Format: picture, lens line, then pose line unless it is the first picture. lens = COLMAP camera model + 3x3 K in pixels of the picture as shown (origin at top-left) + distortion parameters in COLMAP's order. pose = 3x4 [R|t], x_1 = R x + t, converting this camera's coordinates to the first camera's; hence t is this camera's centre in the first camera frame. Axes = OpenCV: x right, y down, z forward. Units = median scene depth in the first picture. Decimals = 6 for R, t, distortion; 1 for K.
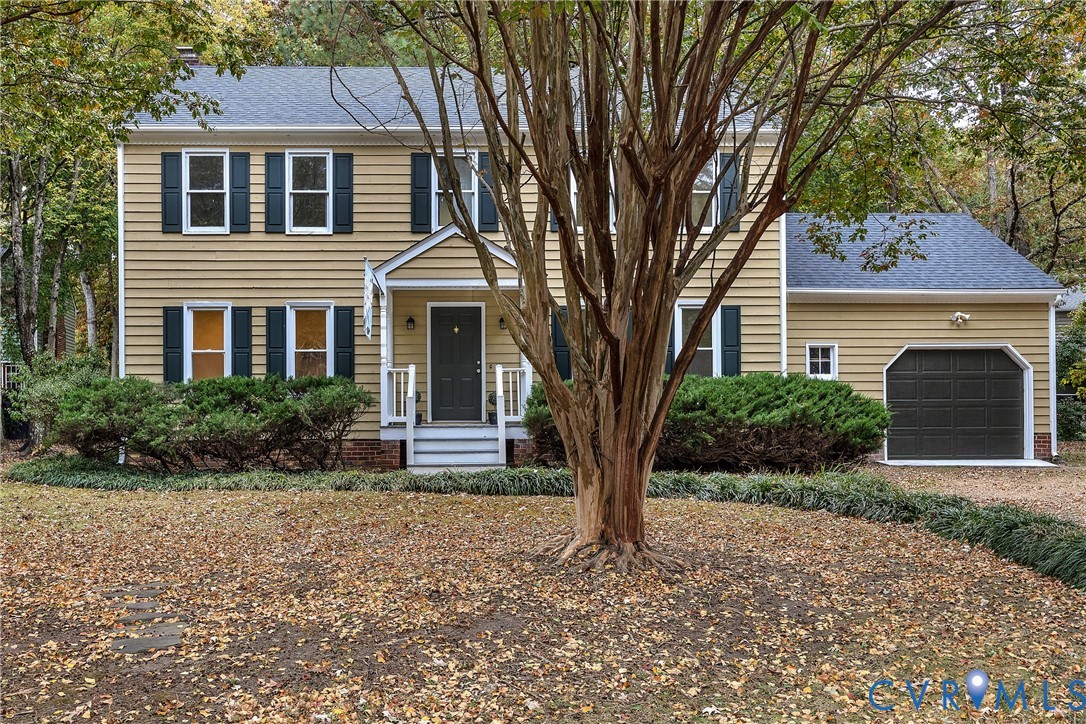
lens RADIAL K [[588.8, 0, 542.8], [0, 588.8, 372.2], [0, 0, 1]] dist [0.026011, -0.000184]
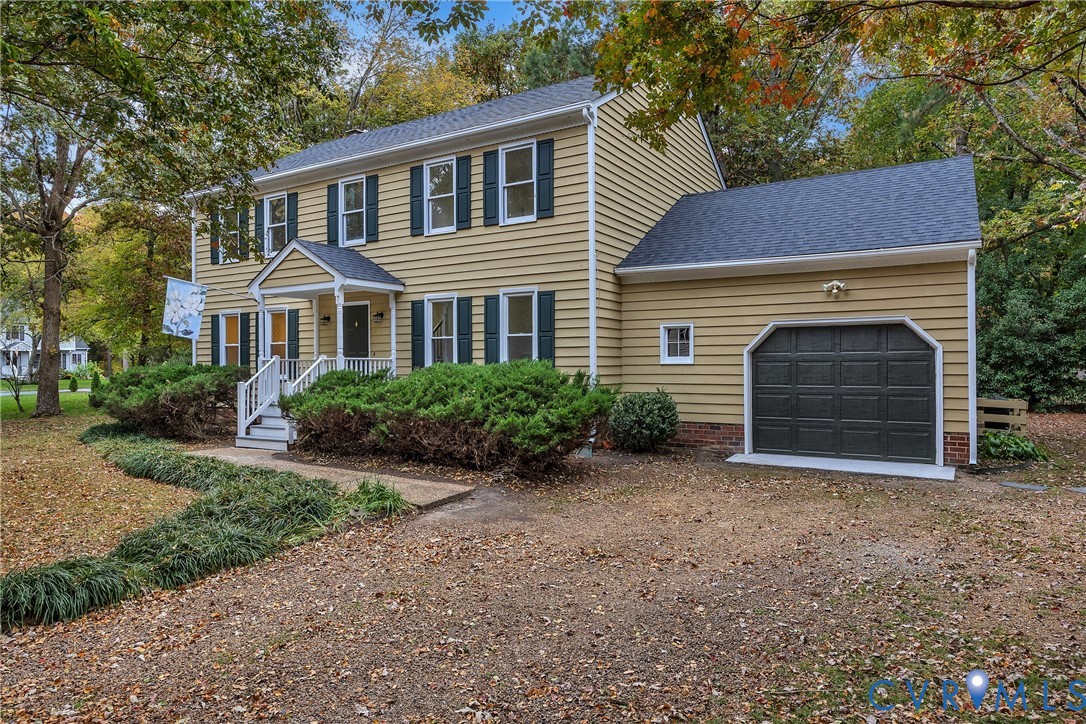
lens RADIAL K [[681.1, 0, 542.8], [0, 681.1, 359.9], [0, 0, 1]] dist [-0.002364, 0.000797]
pose [[0.856941, -0.005882, -0.515381, 0.261545], [0.010341, 0.999930, 0.005782, -0.000279], [0.515311, -0.010285, 0.856942, -0.003762]]
